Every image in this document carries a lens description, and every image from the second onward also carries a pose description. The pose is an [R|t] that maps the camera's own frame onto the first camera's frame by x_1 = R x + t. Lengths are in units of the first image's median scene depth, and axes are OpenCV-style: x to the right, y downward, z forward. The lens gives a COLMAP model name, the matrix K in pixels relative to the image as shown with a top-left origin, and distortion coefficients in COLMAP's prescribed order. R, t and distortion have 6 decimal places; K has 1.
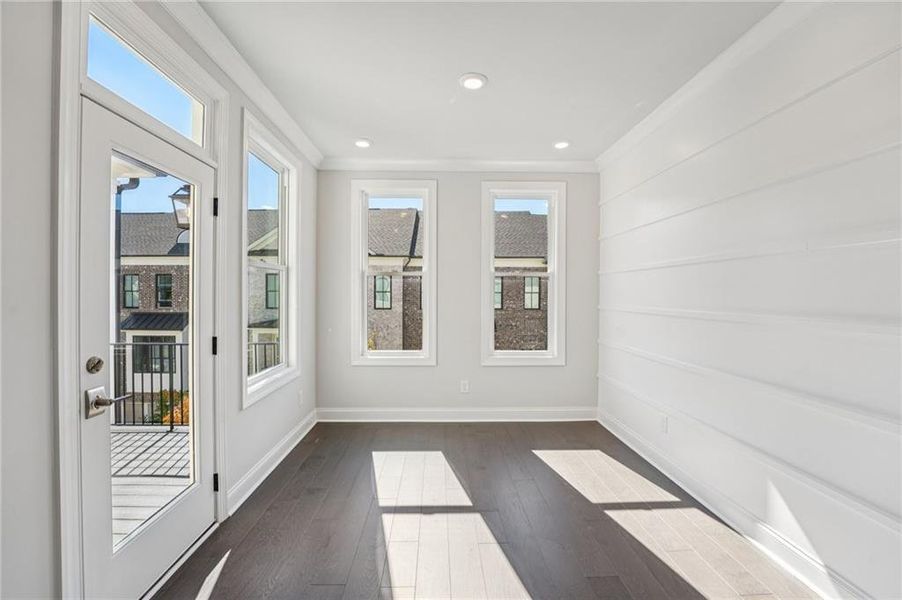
lens RADIAL K [[369.7, 0, 449.0], [0, 369.7, 298.0], [0, 0, 1]] dist [-0.020606, 0.000105]
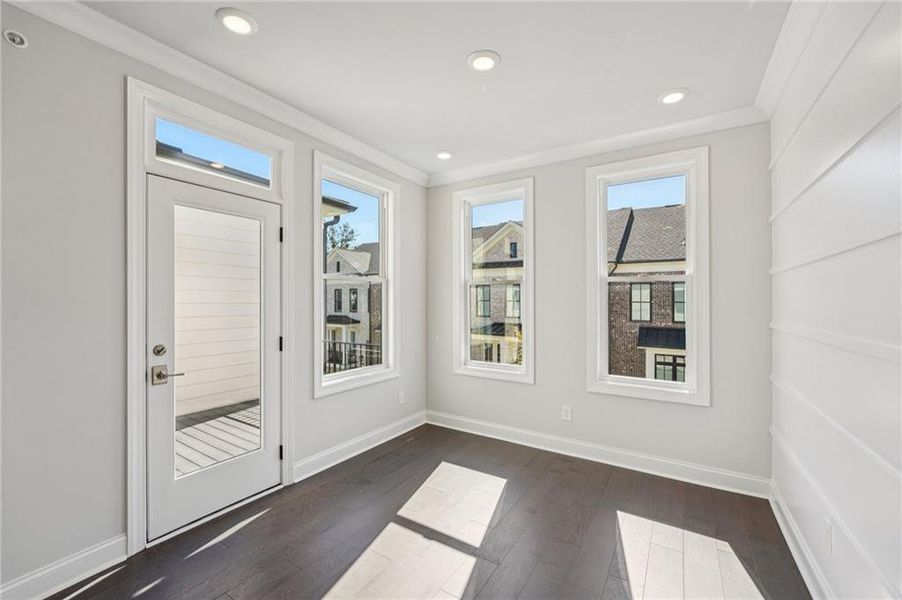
lens RADIAL K [[370.8, 0, 446.7], [0, 370.8, 304.1], [0, 0, 1]] dist [-0.002359, -0.000007]
pose [[0.827730, 0.005016, -0.561104, 0.308584], [-0.010391, 0.999926, -0.006389, -0.002637], [0.561030, 0.011119, 0.827721, 0.142744]]
